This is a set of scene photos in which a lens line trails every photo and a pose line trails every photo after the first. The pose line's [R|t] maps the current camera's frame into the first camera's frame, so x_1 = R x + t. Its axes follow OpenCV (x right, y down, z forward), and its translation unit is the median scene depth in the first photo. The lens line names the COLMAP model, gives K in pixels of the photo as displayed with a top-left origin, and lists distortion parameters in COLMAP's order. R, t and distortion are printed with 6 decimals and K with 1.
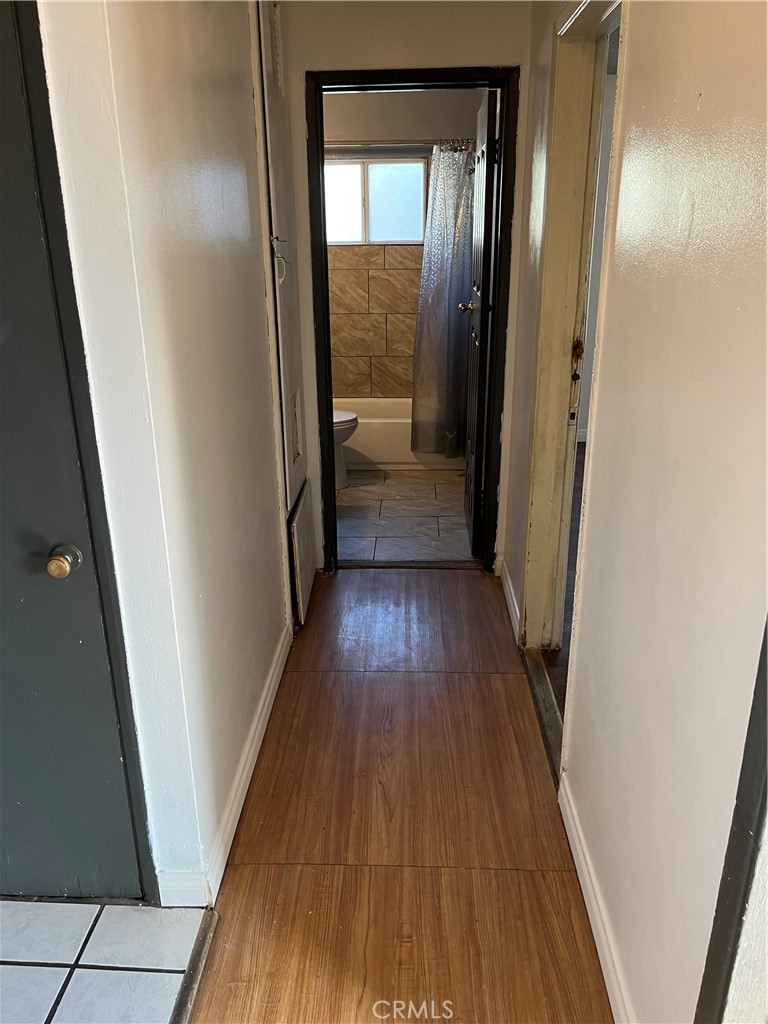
lens RADIAL K [[774.3, 0, 382.8], [0, 774.3, 513.1], [0, 0, 1]] dist [0.061496, -0.081574]
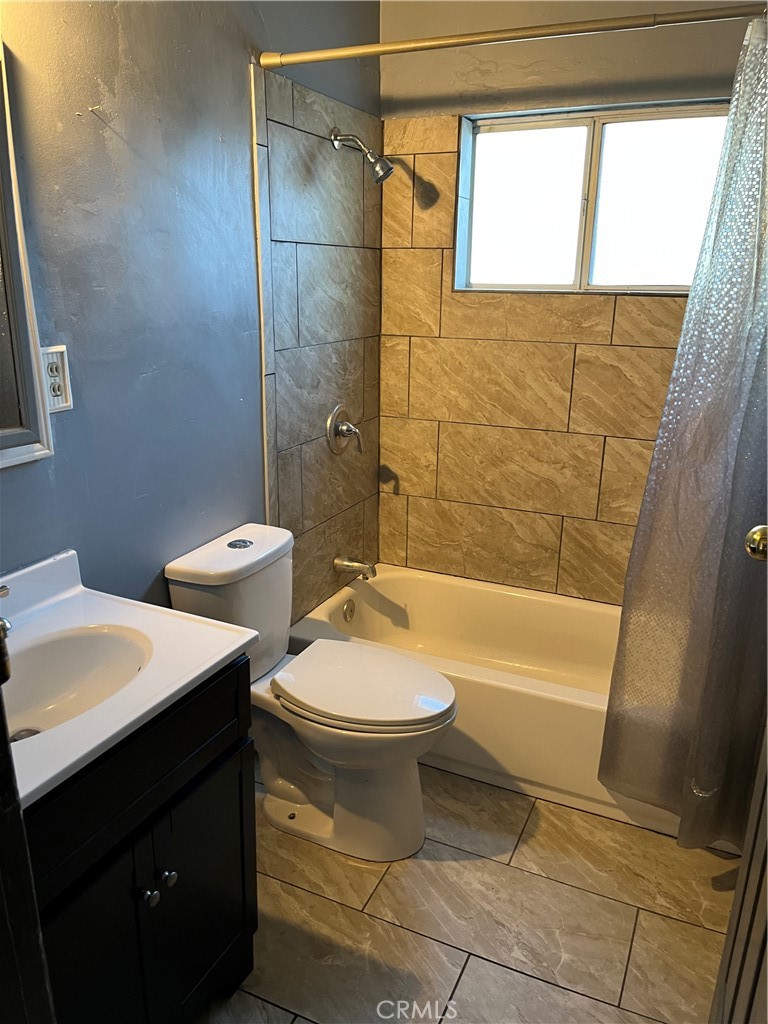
lens RADIAL K [[774.3, 0, 383.5], [0, 774.3, 514.1], [0, 0, 1]] dist [0.061496, -0.081574]
pose [[0.924284, 0.134652, -0.357167, 0.056811], [-0.153351, 0.987870, -0.024417, -0.181079], [0.349547, 0.077341, 0.933721, 0.524311]]
